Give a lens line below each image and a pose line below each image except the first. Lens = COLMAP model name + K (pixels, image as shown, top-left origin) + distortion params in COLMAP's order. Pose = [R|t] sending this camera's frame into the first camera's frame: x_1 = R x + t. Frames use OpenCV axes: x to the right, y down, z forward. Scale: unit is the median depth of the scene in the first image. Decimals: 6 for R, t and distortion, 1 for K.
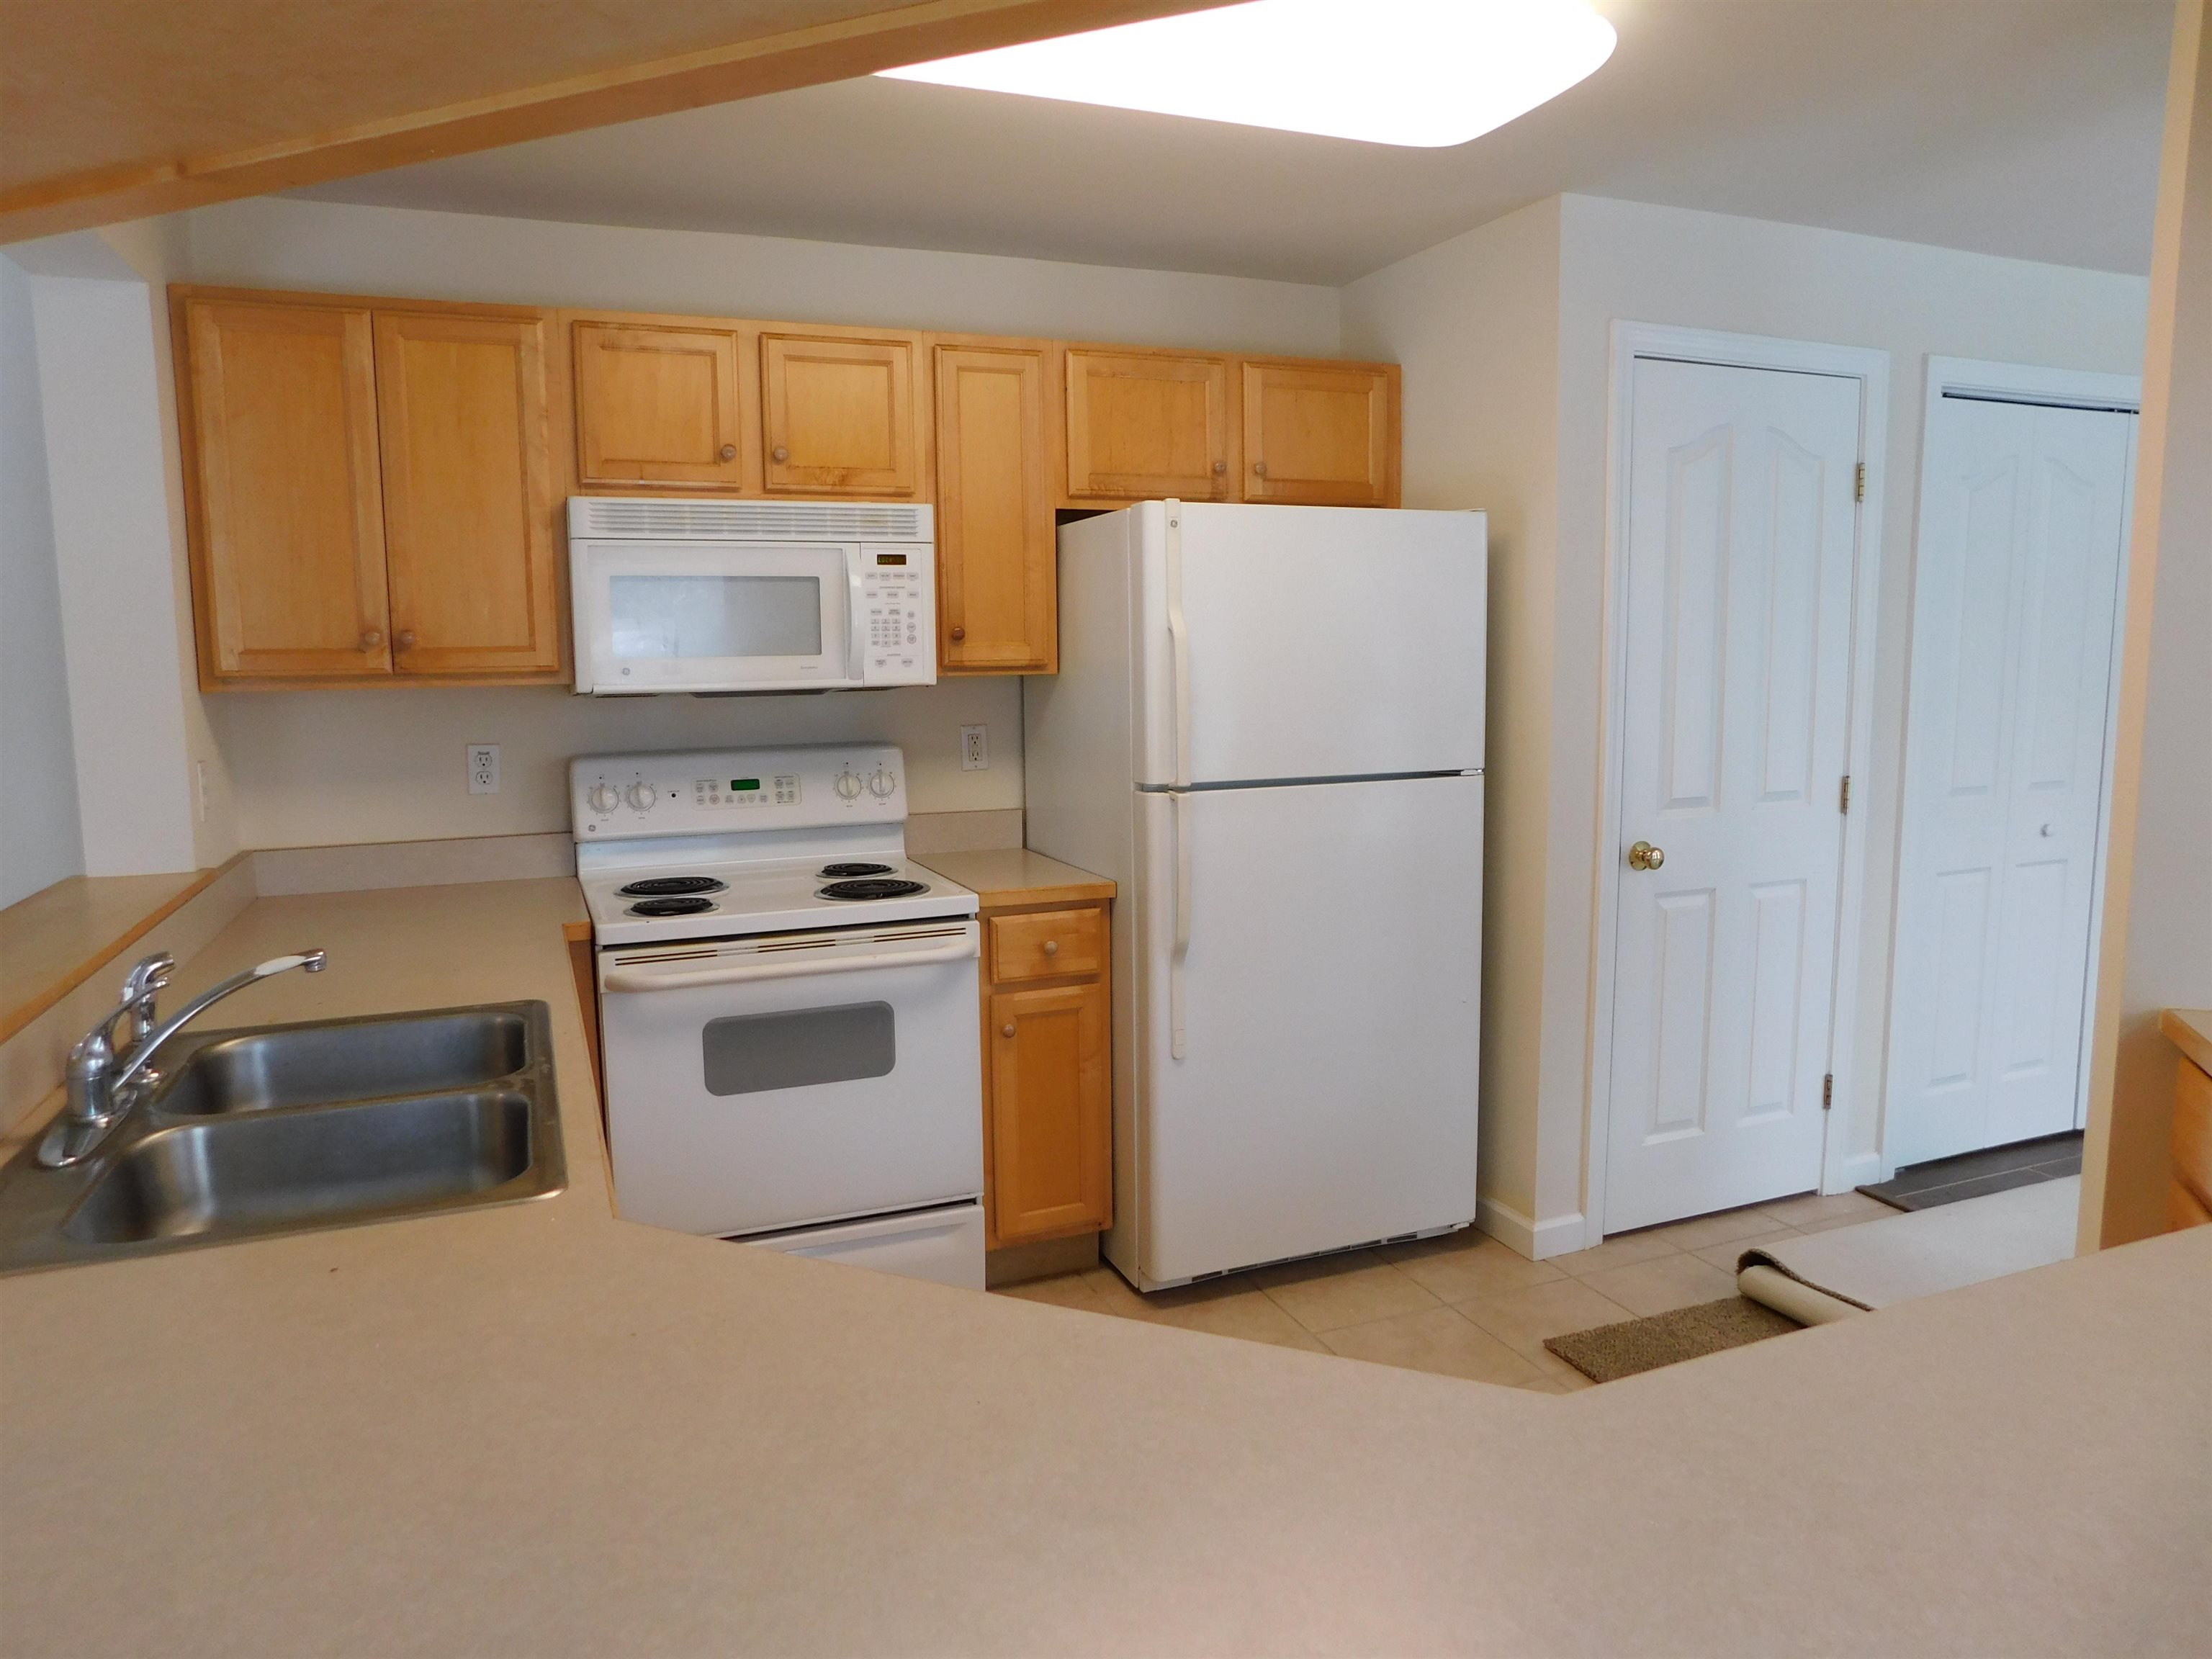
lens RADIAL K [[1437.6, 0, 1092.4], [0, 1437.6, 820.7], [0, 0, 1]] dist [-0.079543, 0.055911]
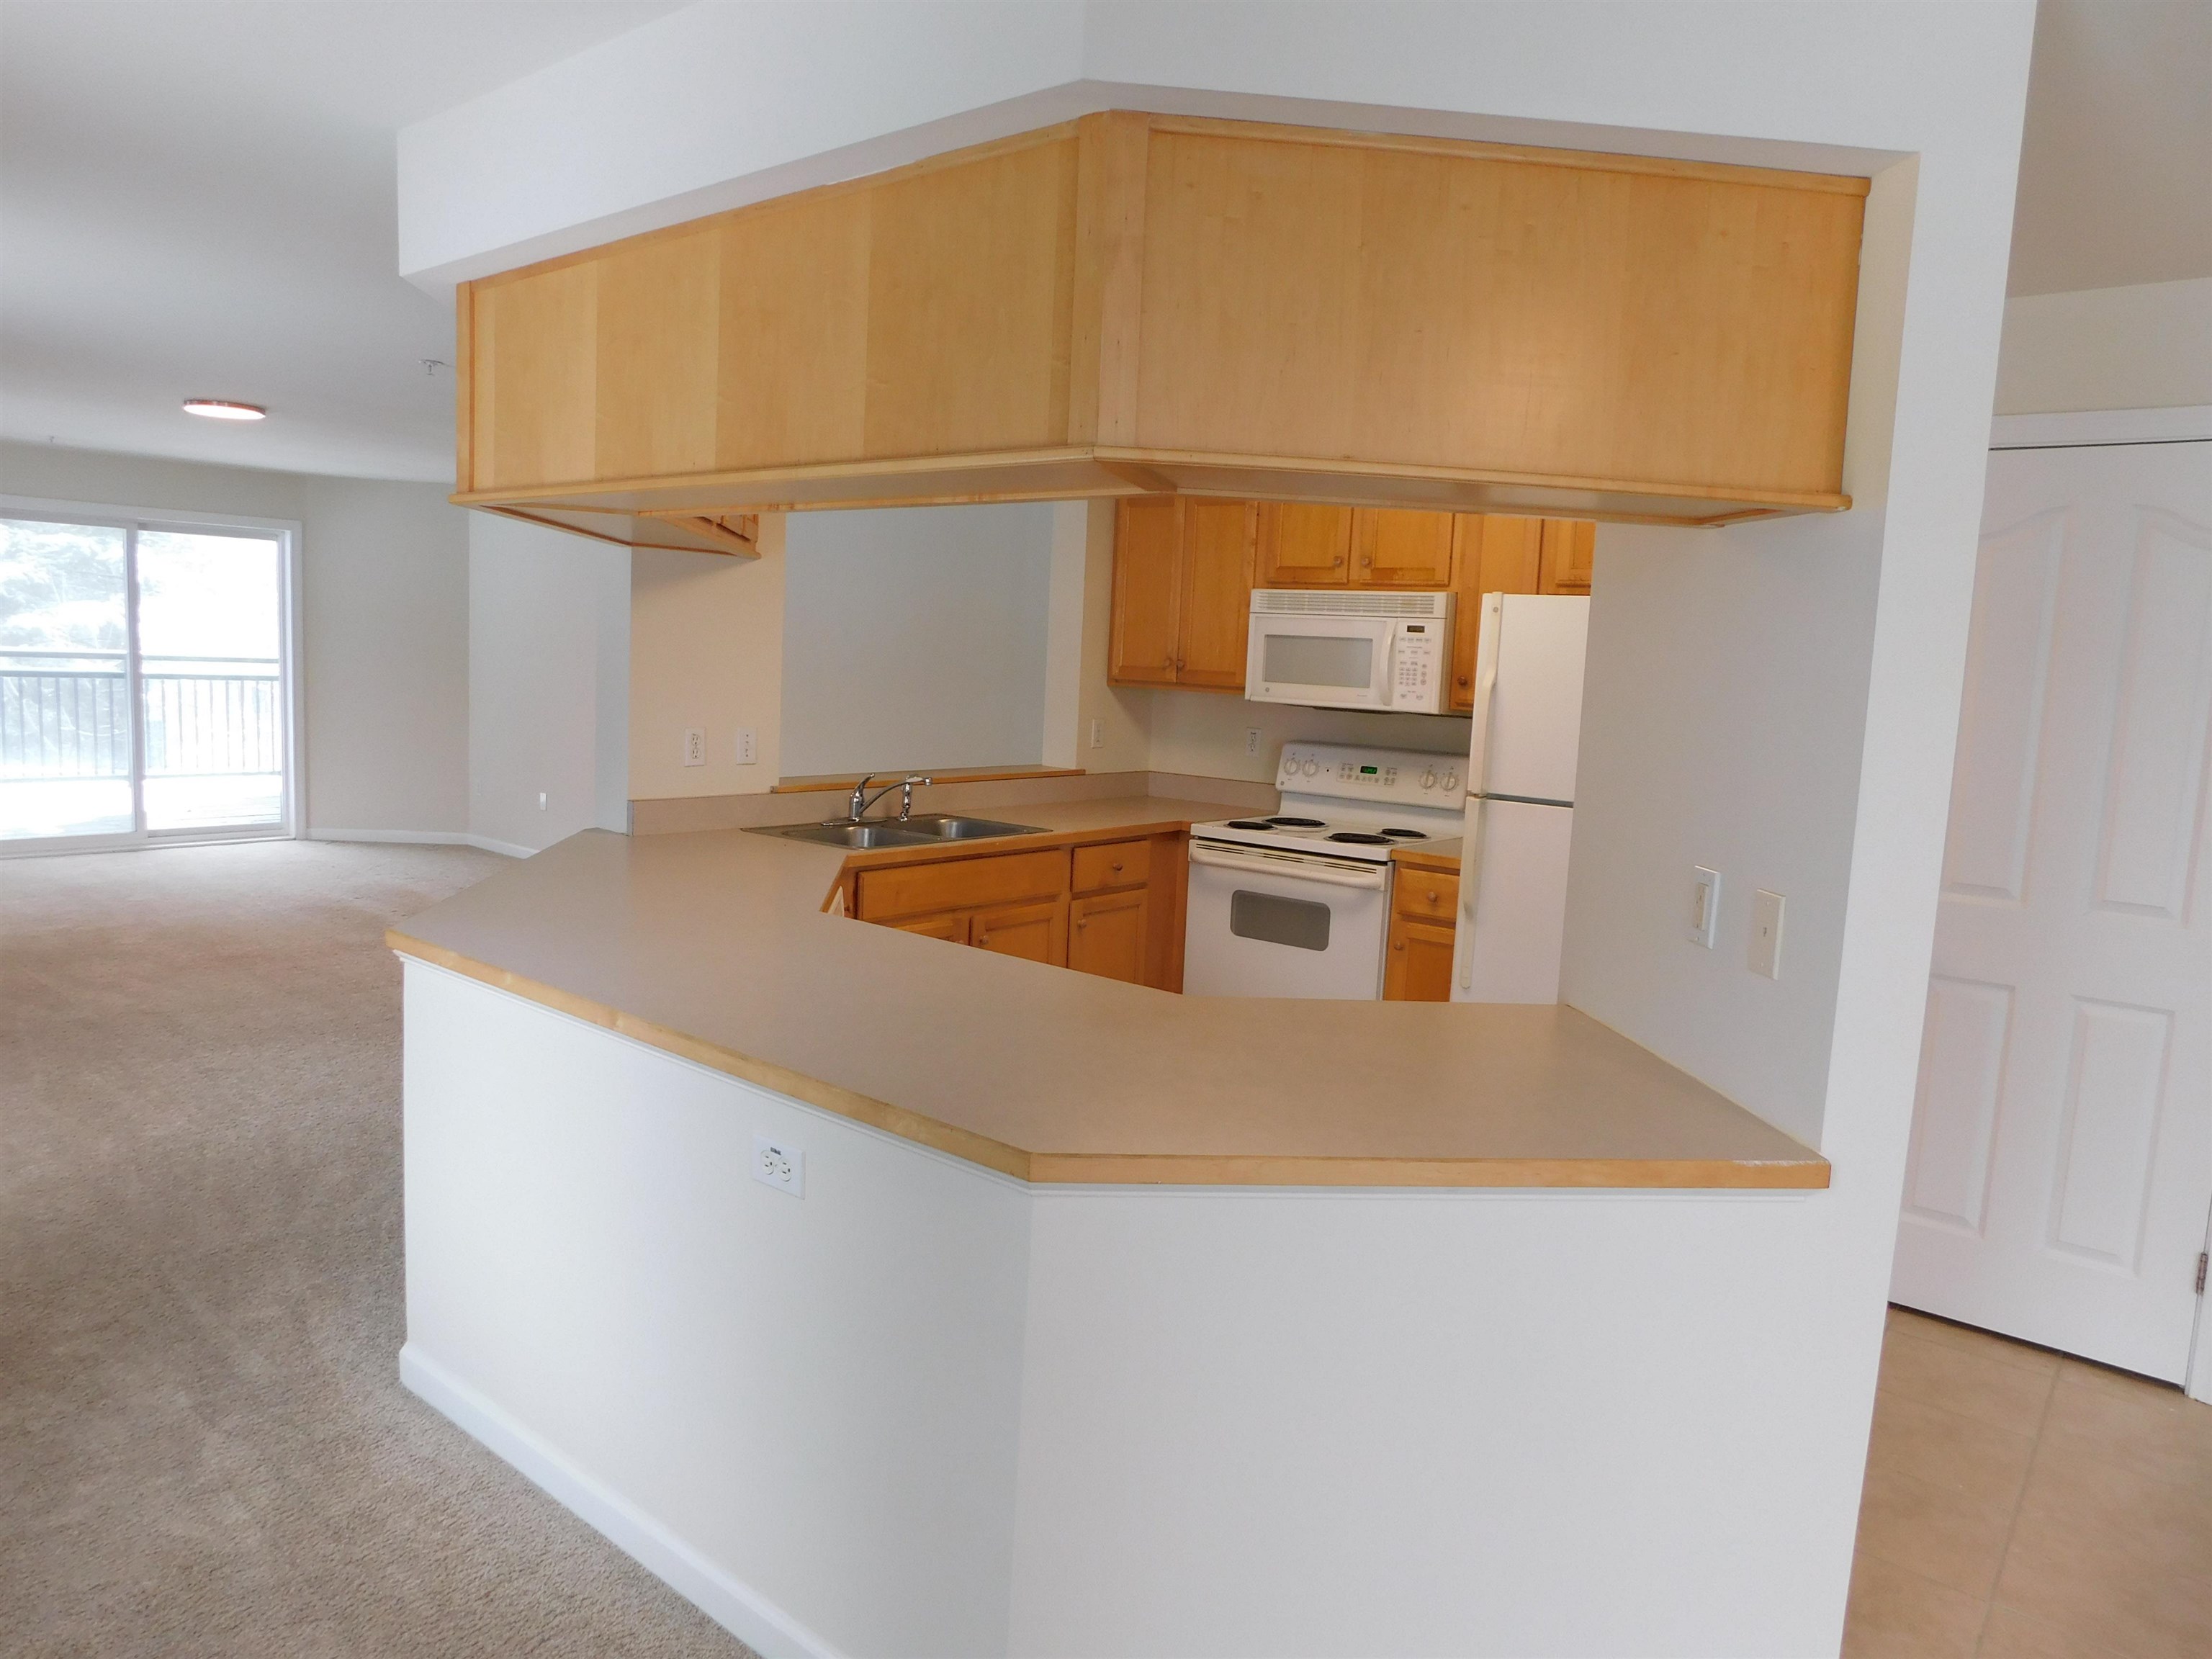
lens RADIAL K [[1437.6, 0, 1092.4], [0, 1437.6, 820.7], [0, 0, 1]] dist [-0.079543, 0.055911]
pose [[0.471271, 0.135502, -0.871518, 1.043068], [-0.156737, 0.985267, 0.068433, -0.032337], [0.867950, 0.104349, 0.485566, -0.011487]]
